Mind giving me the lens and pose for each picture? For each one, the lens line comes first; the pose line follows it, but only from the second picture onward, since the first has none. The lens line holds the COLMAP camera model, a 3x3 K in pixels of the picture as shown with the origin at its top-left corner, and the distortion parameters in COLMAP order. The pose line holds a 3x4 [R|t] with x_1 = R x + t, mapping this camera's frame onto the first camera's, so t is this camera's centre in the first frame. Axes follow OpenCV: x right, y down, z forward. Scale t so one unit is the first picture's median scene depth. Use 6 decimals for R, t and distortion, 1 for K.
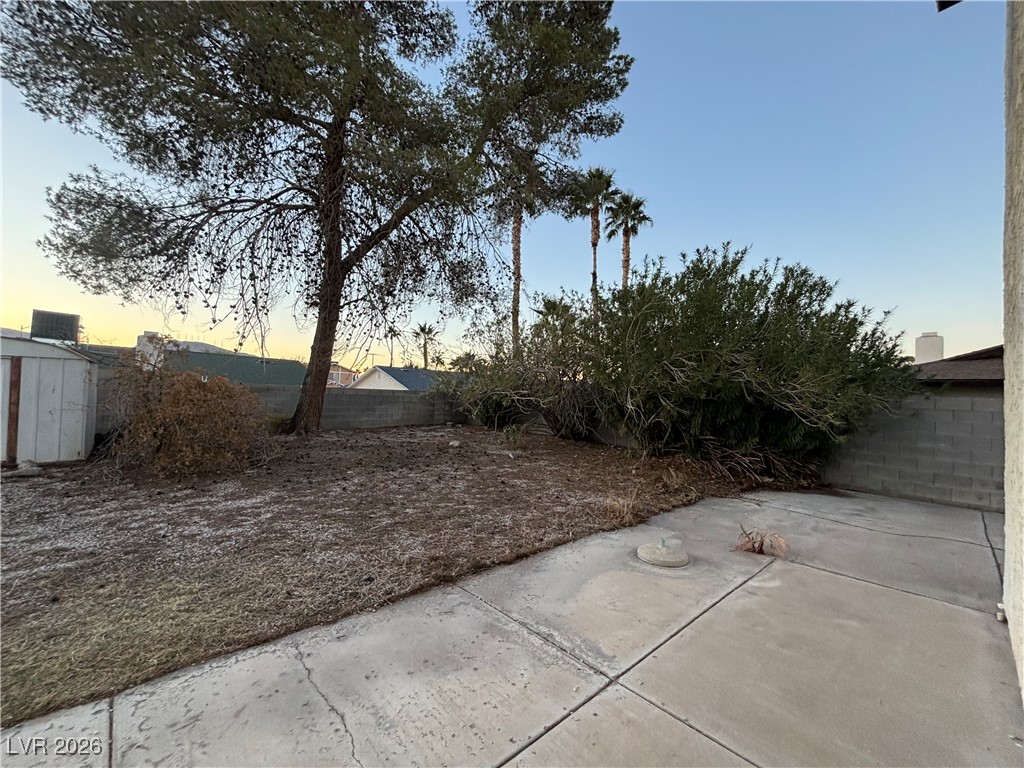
lens RADIAL K [[418.3, 0, 512.0], [0, 418.3, 384.0], [0, 0, 1]] dist [0.013465, -0.003615]
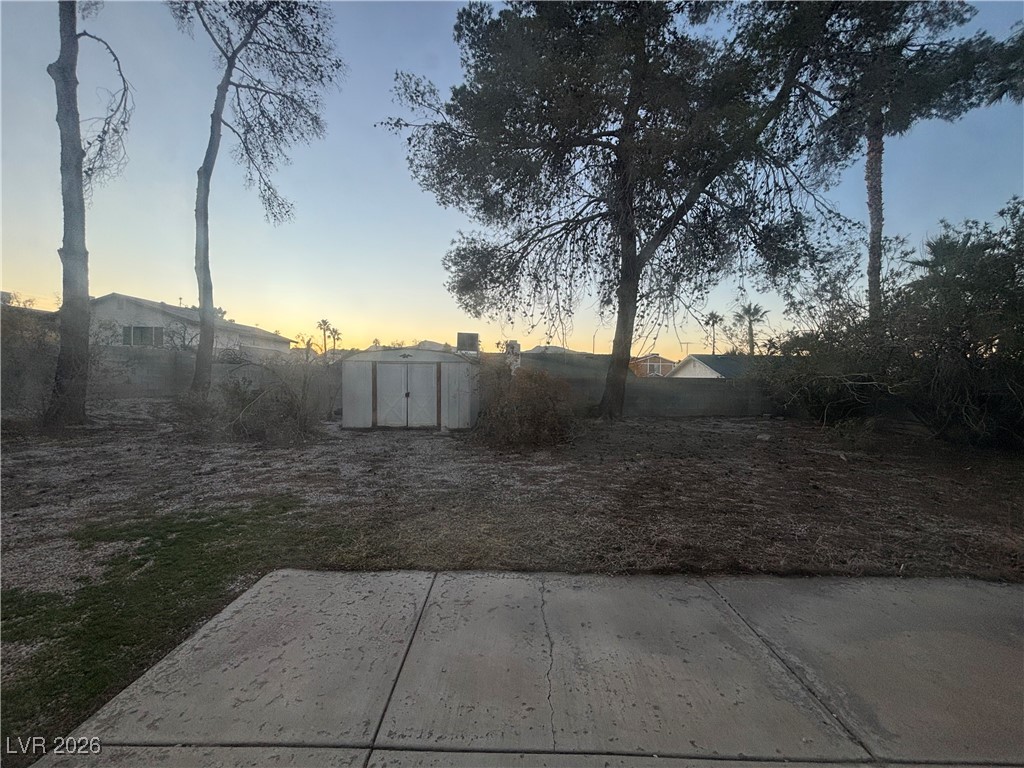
lens RADIAL K [[410.3, 0, 512.0], [0, 410.3, 384.0], [0, 0, 1]] dist [0.013569, 0.000059]
pose [[0.742822, -0.015180, -0.669317, 0.101248], [0.030723, 0.999463, 0.011430, 0.013031], [0.668784, -0.029054, 0.742889, 0.027071]]
